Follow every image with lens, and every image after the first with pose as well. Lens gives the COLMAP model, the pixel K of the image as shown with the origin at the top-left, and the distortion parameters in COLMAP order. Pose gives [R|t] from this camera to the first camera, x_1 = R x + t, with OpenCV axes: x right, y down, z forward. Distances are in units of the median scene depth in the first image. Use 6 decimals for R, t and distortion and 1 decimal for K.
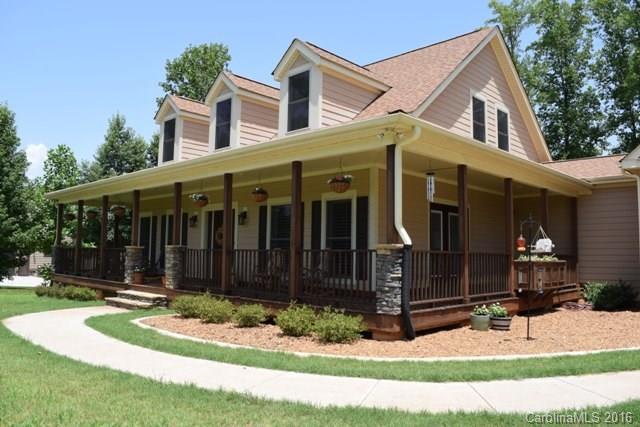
lens RADIAL K [[503.5, 0, 319.3], [0, 503.5, 214.0], [0, 0, 1]] dist [-0.084965, -0.002034]
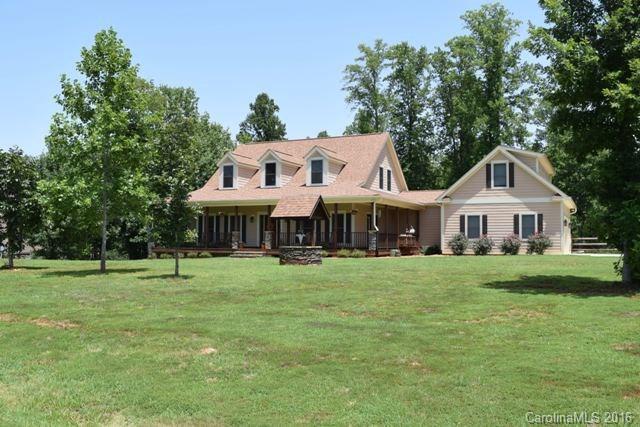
lens RADIAL K [[611.5, 0, 320.4], [0, 611.5, 213.5], [0, 0, 1]] dist [-0.010948, 0.000000]
pose [[0.943697, 0.002859, 0.330800, -0.326822], [-0.015846, 0.999205, 0.036569, -0.042644], [-0.330432, -0.039752, 0.942992, -0.588488]]
